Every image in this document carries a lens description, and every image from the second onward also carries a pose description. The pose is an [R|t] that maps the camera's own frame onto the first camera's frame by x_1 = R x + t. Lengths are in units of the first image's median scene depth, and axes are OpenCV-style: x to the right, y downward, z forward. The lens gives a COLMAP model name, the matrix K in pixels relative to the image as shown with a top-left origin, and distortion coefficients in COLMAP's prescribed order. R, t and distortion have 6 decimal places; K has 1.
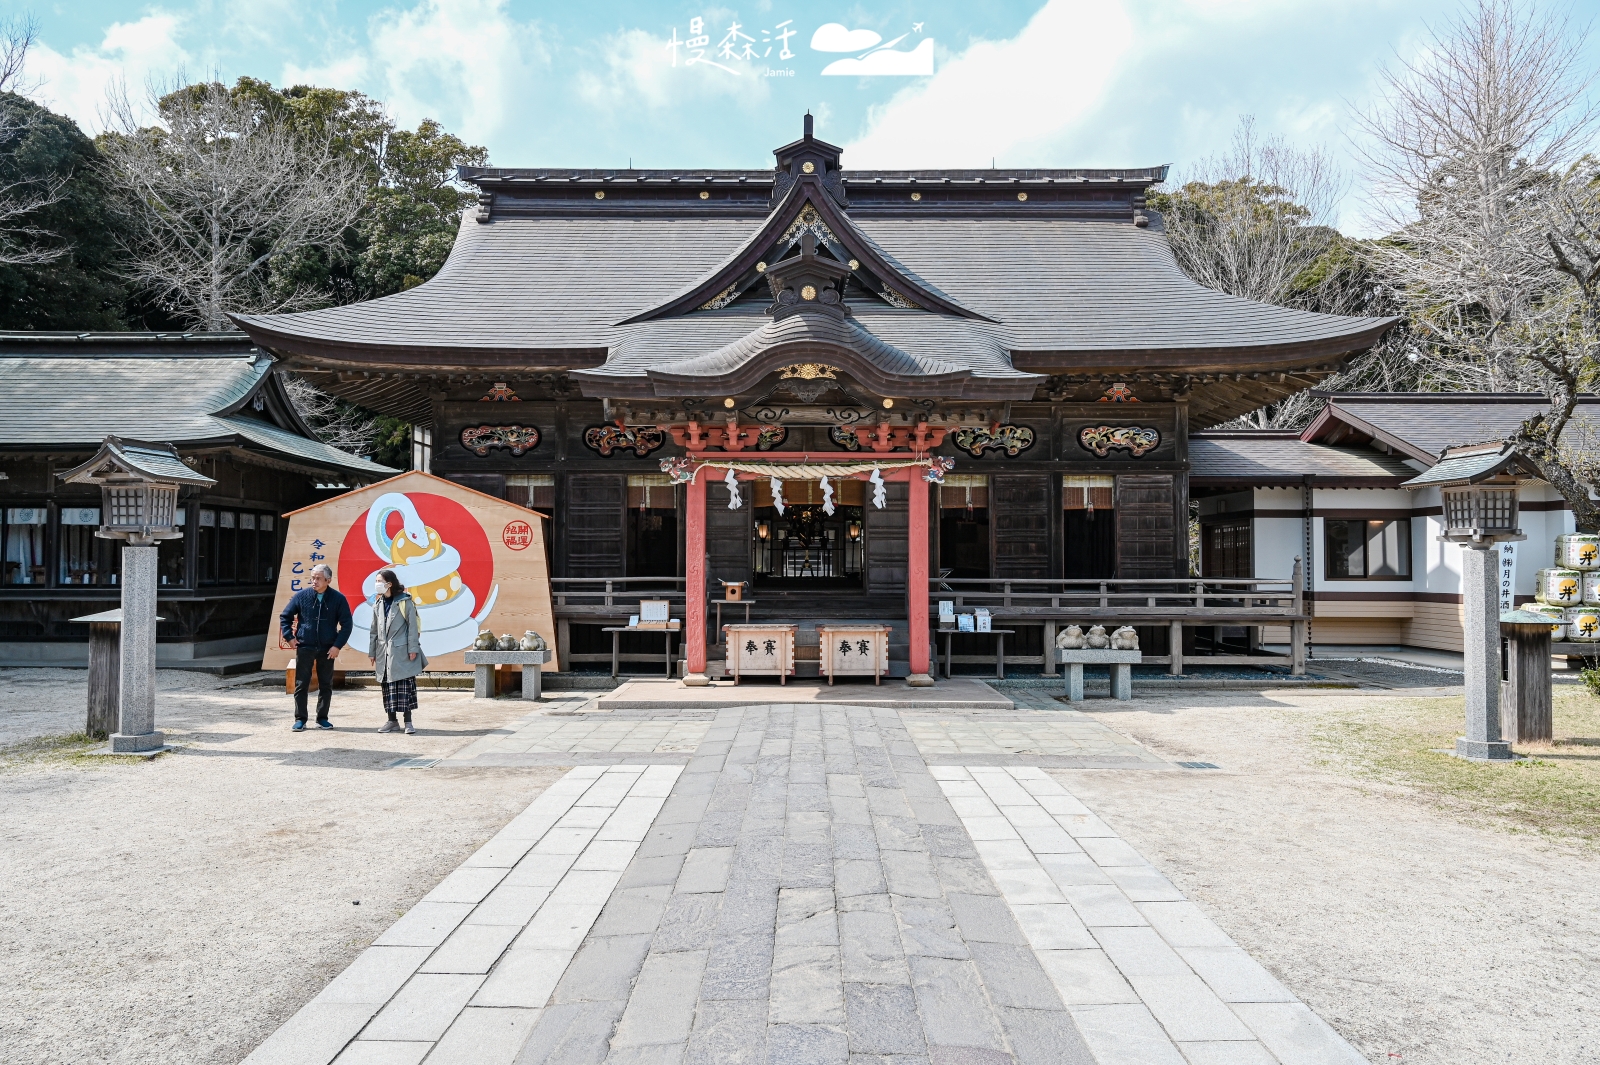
lens RADIAL K [[1078.8, 0, 799.6], [0, 1078.8, 531.7], [0, 0, 1]] dist [-0.001707, 0.001429]
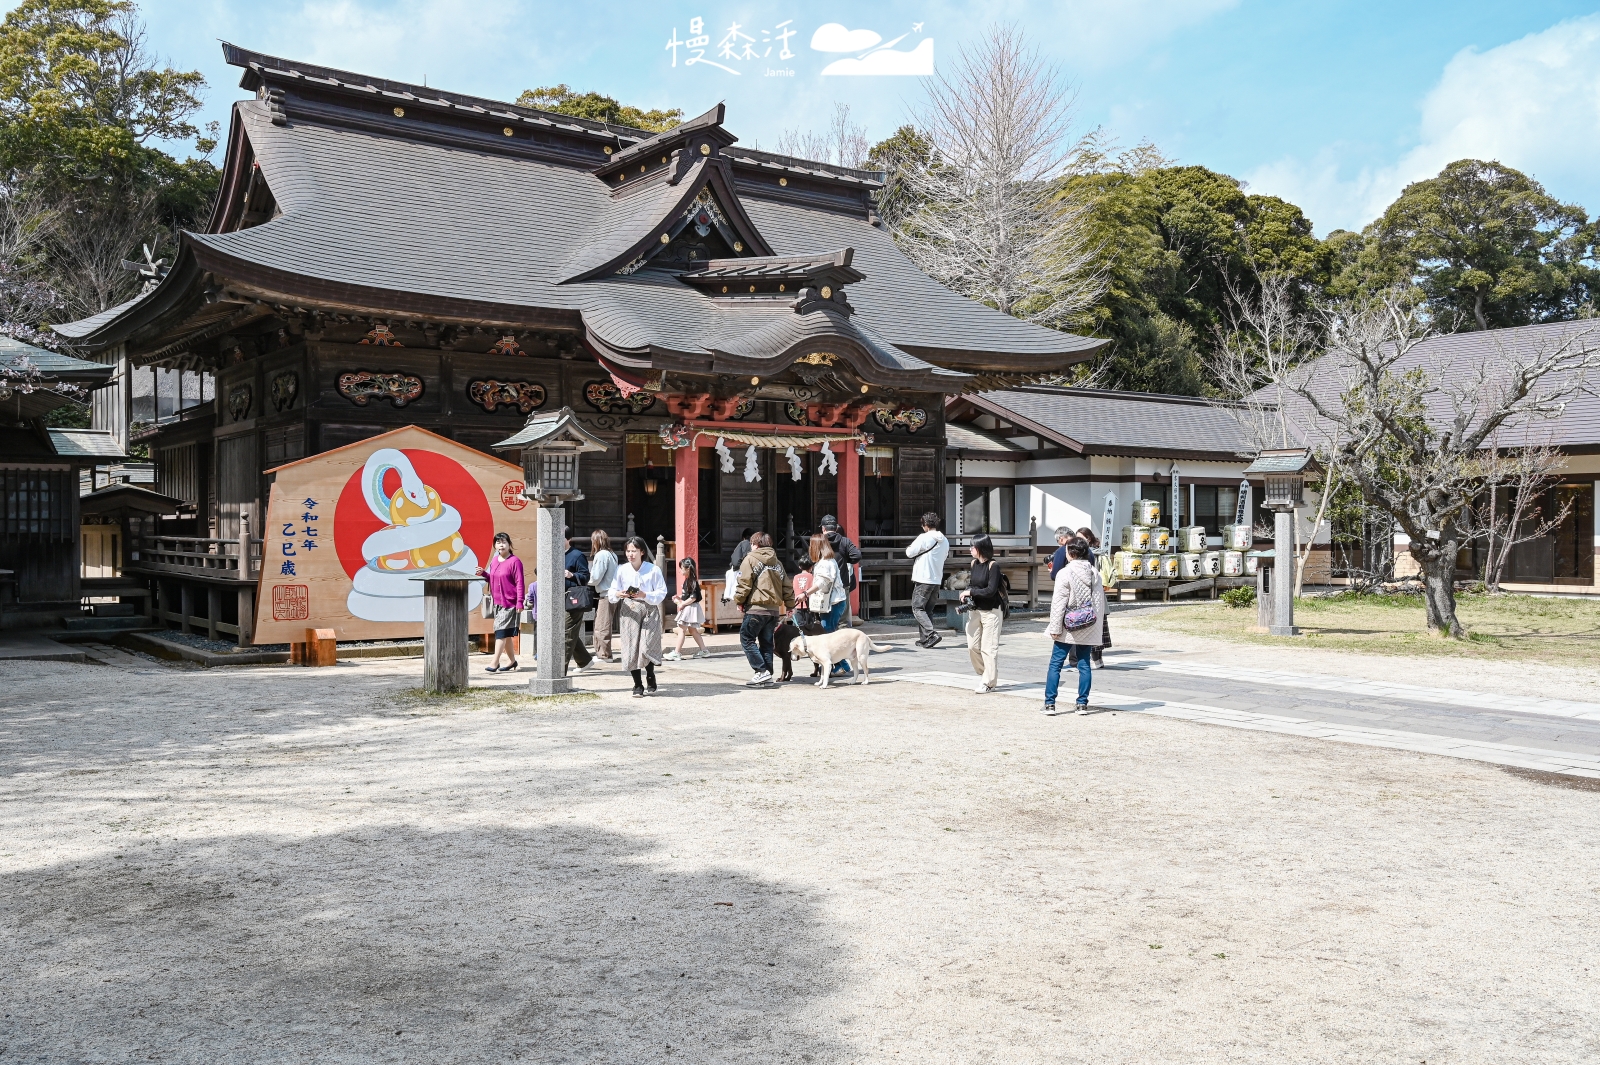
lens RADIAL K [[1430.7, 0, 799.8], [0, 1430.7, 531.4], [0, 0, 1]] dist [0.008654, 0.002562]
pose [[0.795659, -0.006389, 0.605712, -0.788045], [-0.013407, 0.999514, 0.028153, -0.003959], [-0.605597, -0.030521, 0.795186, -0.189256]]
